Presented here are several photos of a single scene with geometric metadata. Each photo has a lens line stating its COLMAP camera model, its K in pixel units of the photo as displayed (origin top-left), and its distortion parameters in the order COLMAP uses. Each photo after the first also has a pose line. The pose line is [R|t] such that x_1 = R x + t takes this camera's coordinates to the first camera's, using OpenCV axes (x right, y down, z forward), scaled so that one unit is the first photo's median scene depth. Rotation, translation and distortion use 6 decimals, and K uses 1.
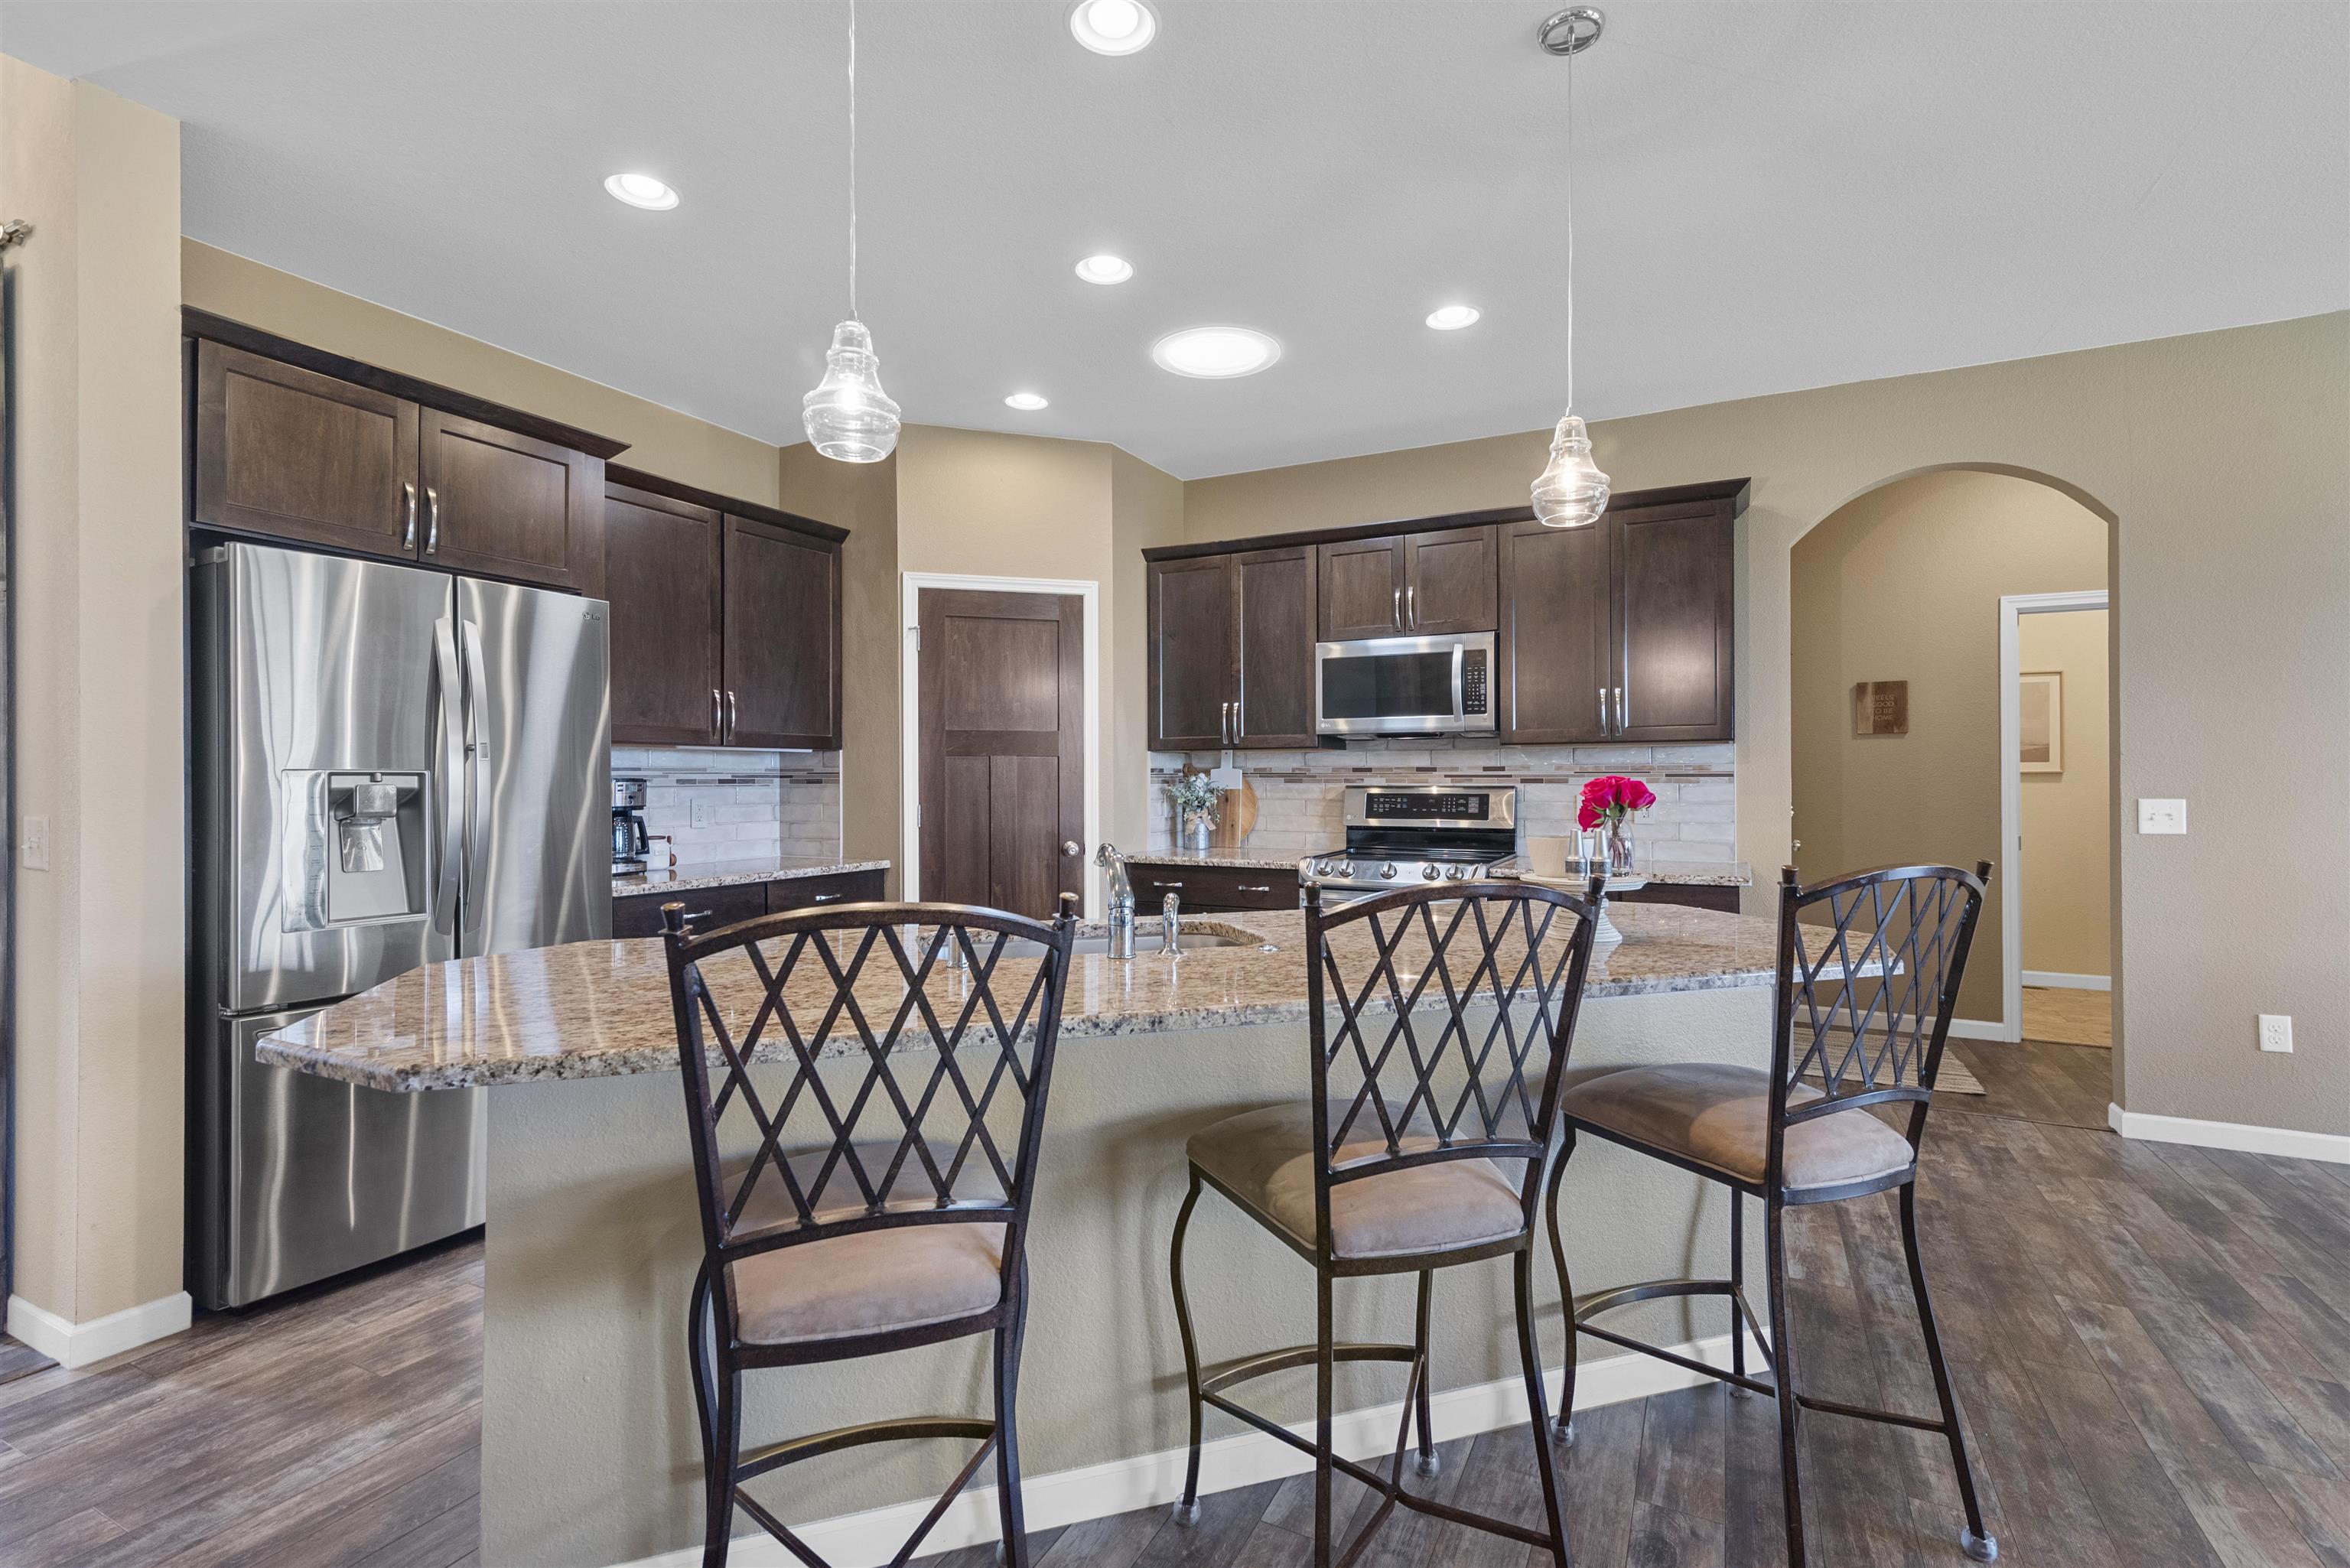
lens RADIAL K [[1070.3, 0, 1174.5], [0, 1070.3, 779.7], [0, 0, 1]] dist [0.002880, 0.000148]
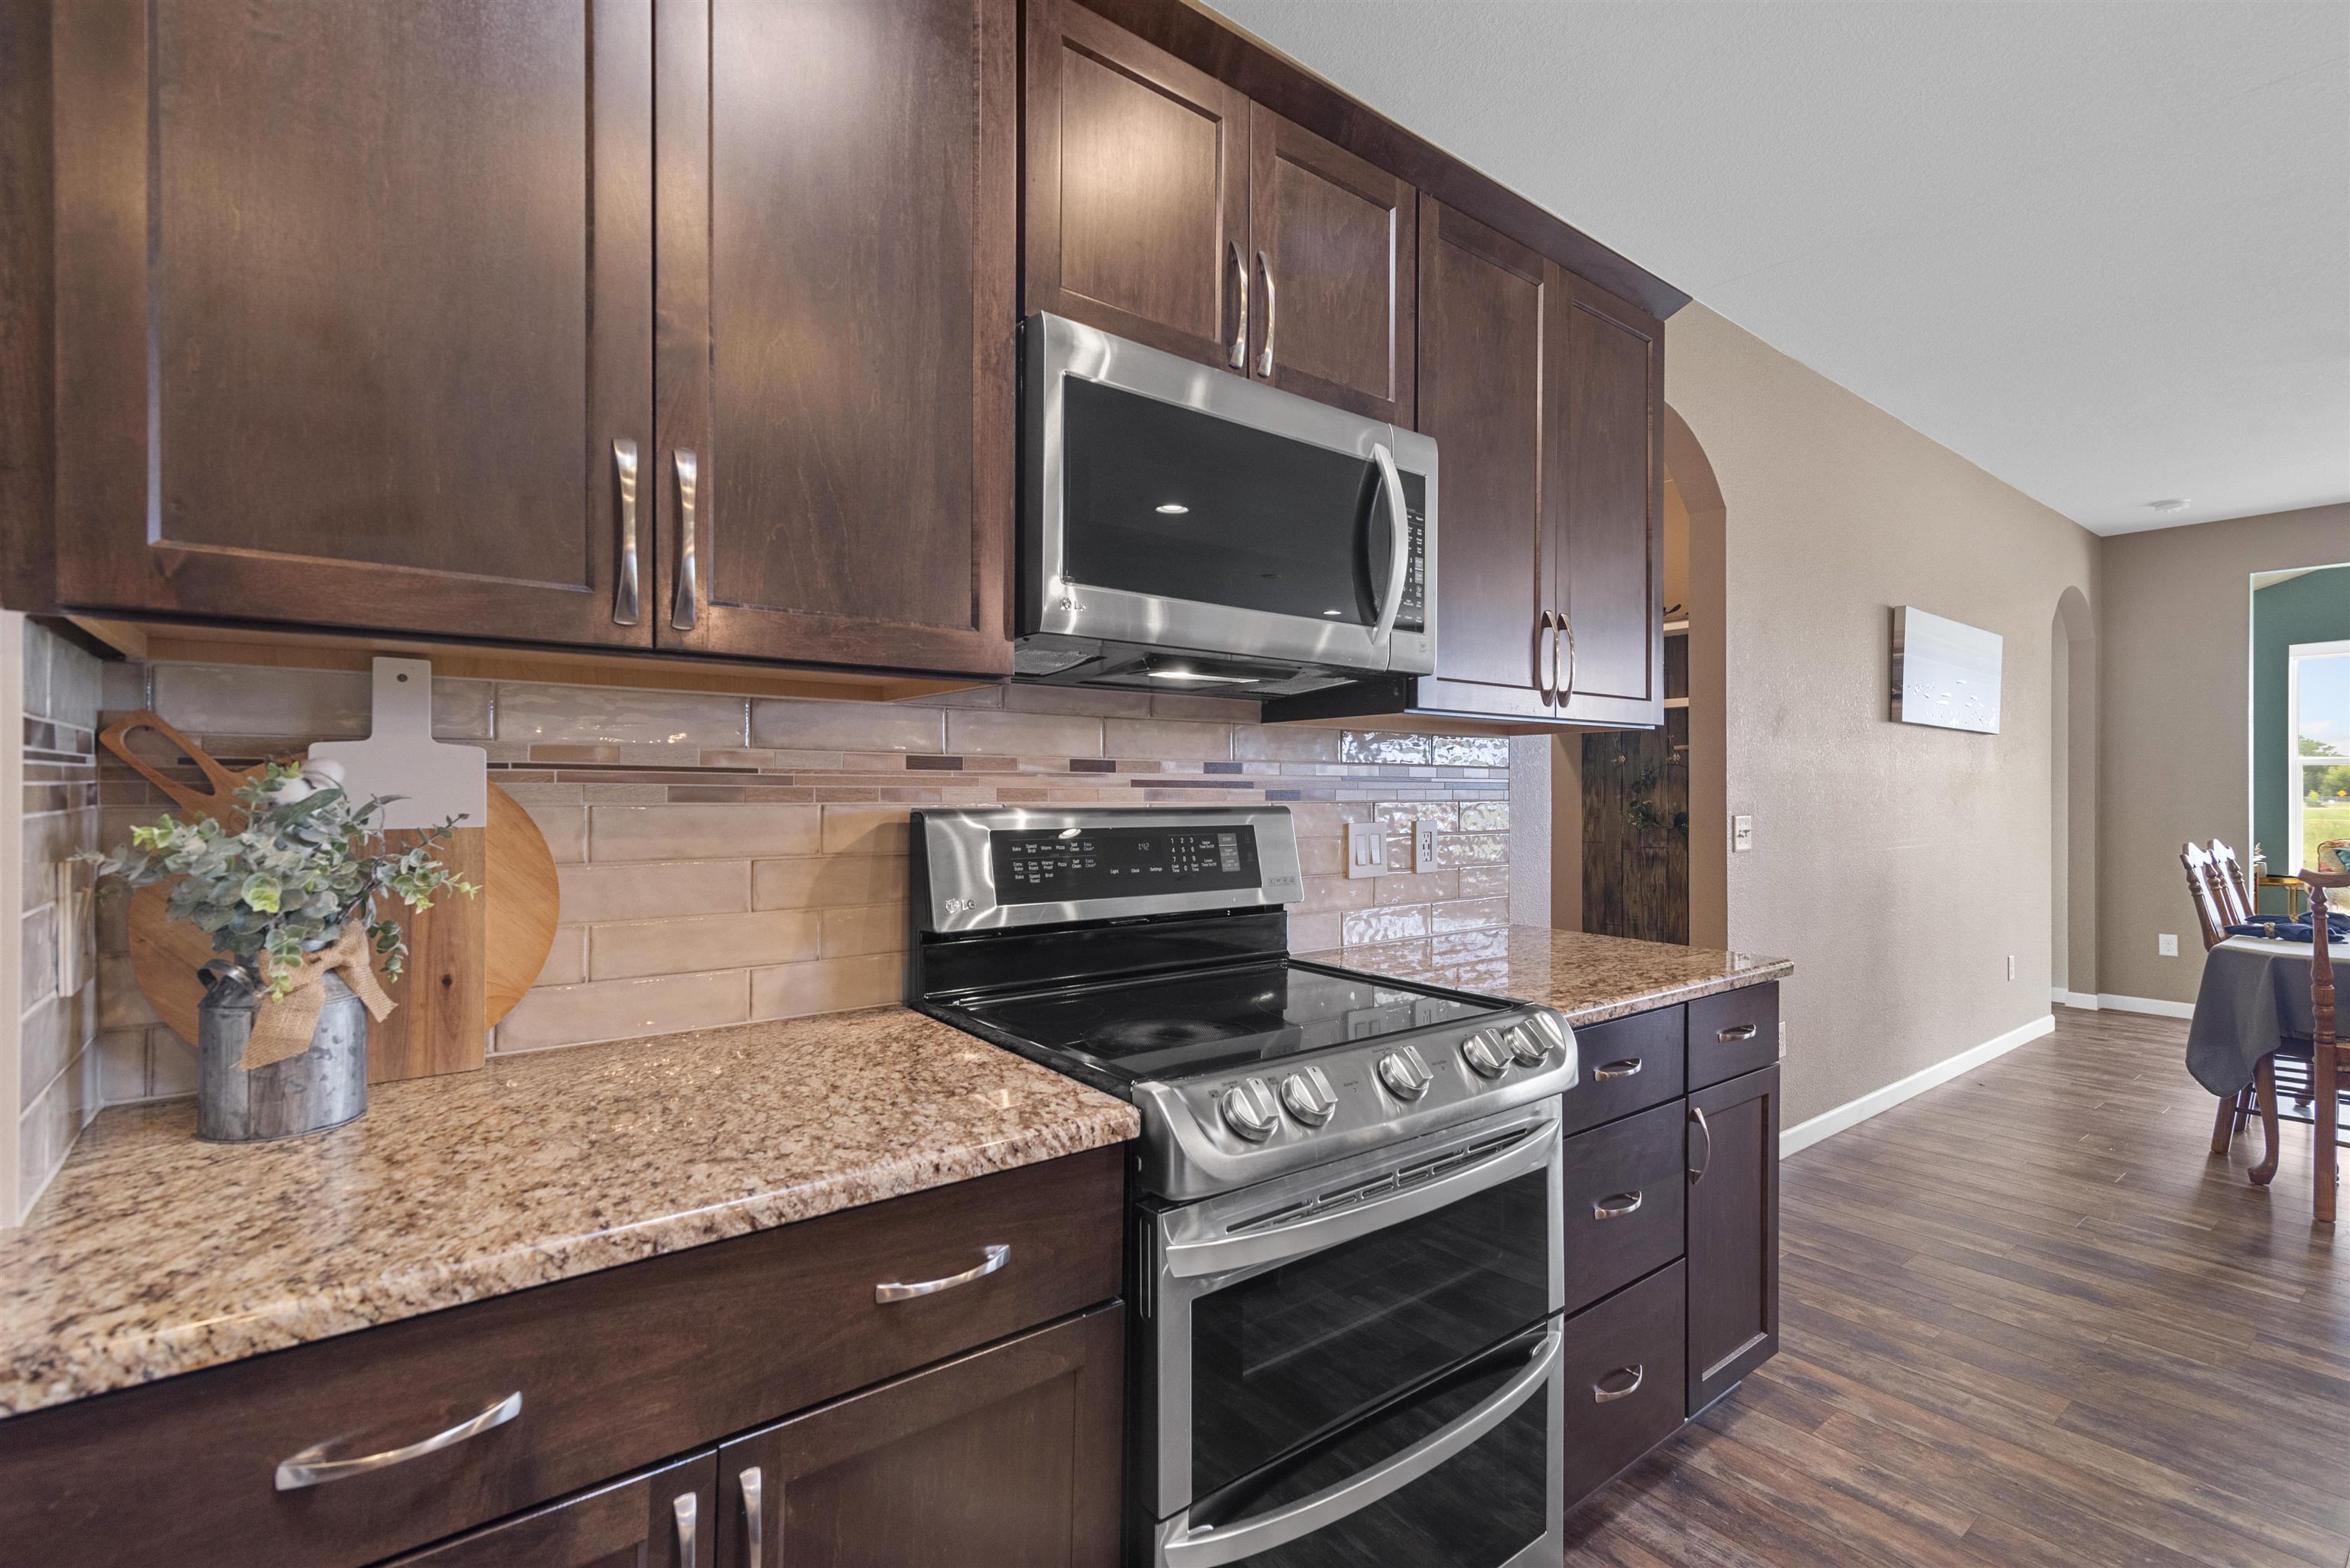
lens RADIAL K [[1070.3, 0, 1179.5], [0, 1070.3, 785.4], [0, 0, 1]] dist [0.002880, 0.000148]
pose [[0.407752, 0.004460, 0.913082, -0.101967], [-0.006553, 0.999977, -0.001958, -0.001722], [-0.913069, -0.005185, 0.407771, 0.779675]]
